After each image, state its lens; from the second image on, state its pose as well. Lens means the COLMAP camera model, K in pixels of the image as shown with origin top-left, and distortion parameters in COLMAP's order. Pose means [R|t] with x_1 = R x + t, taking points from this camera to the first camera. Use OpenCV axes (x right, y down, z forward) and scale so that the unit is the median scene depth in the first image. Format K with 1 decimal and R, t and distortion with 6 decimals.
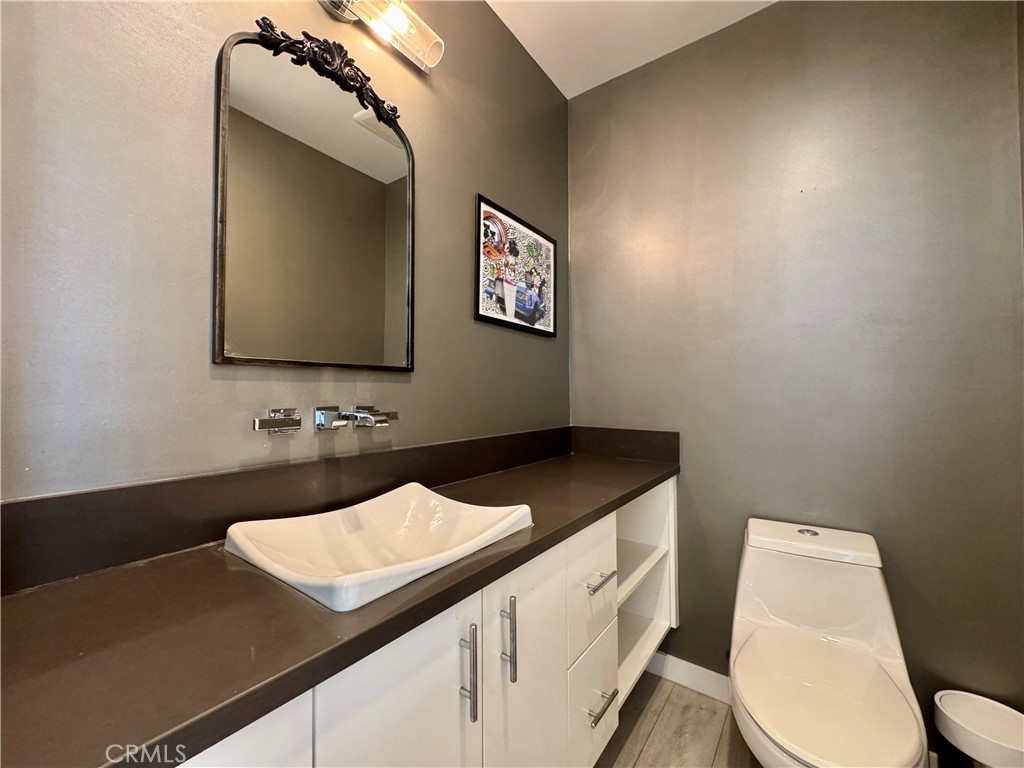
lens RADIAL K [[408.4, 0, 511.5], [0, 408.4, 383.8], [0, 0, 1]] dist [-0.006448, -0.000384]
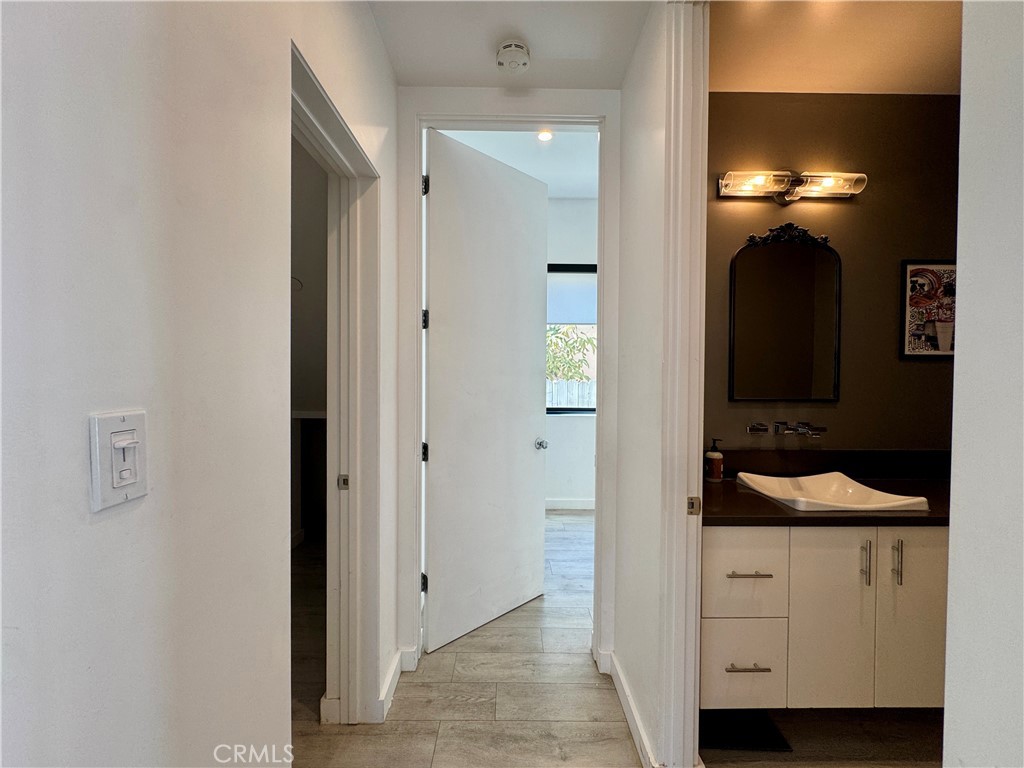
lens RADIAL K [[408.4, 0, 511.5], [0, 408.4, 383.6], [0, 0, 1]] dist [-0.006448, -0.000384]
pose [[0.597408, 0.014900, -0.801799, 0.255613], [0.006713, 0.999699, 0.023580, -0.144799], [0.801909, -0.019470, 0.597129, -0.923307]]
